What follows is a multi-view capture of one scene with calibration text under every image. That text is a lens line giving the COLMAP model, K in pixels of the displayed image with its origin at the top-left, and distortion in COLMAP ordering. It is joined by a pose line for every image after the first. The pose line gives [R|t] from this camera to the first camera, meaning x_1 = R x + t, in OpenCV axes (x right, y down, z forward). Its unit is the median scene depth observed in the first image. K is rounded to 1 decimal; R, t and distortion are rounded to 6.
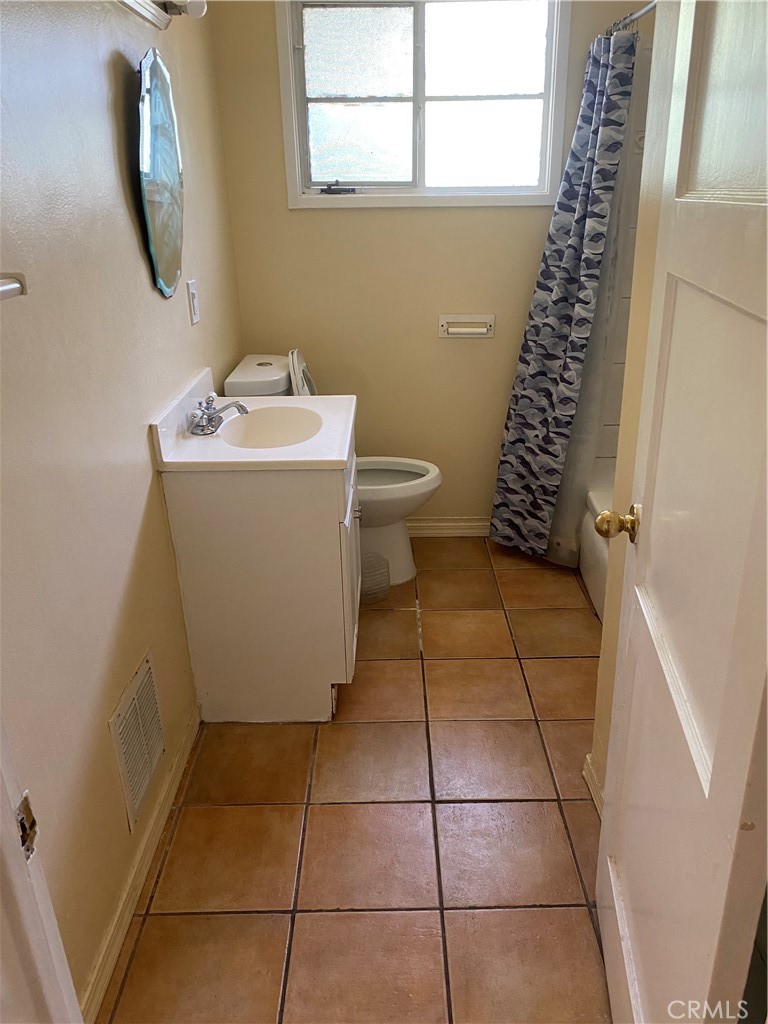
lens RADIAL K [[771.0, 0, 386.5], [0, 771.0, 516.6], [0, 0, 1]] dist [0.035062, -0.039600]
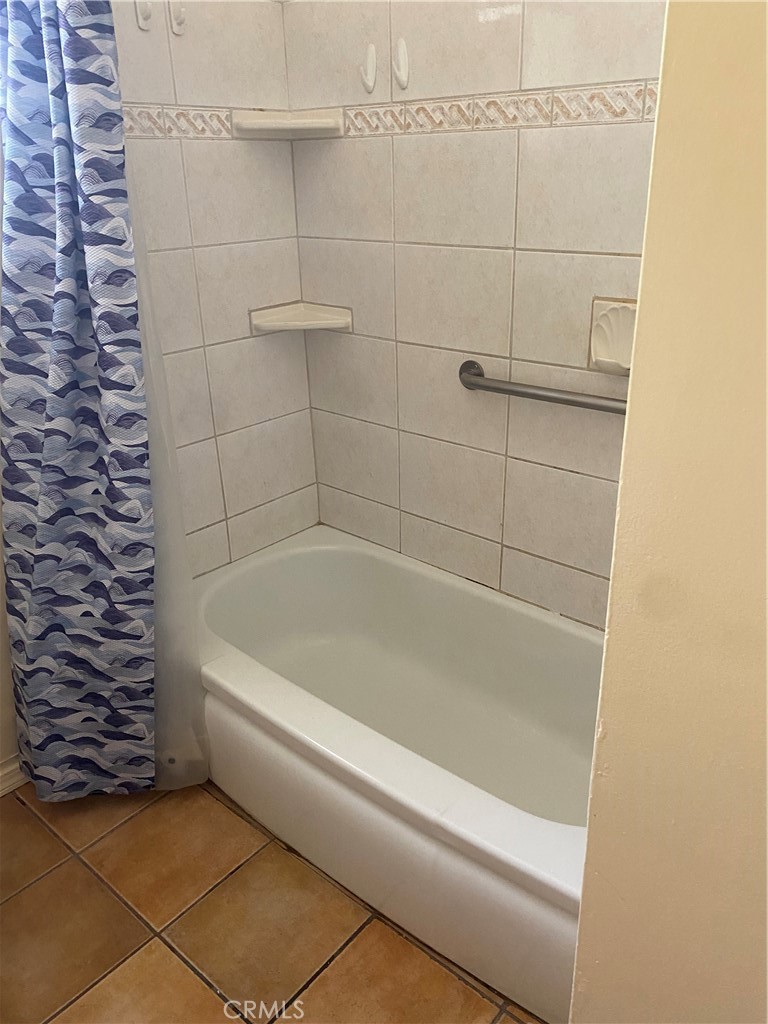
lens RADIAL K [[771.0, 0, 387.8], [0, 771.0, 501.8], [0, 0, 1]] dist [0.035062, -0.039600]
pose [[0.652025, -0.282555, 0.703581, -0.046104], [0.301291, 0.948110, 0.101544, -0.183019], [-0.695764, 0.145774, 0.703323, 0.438547]]
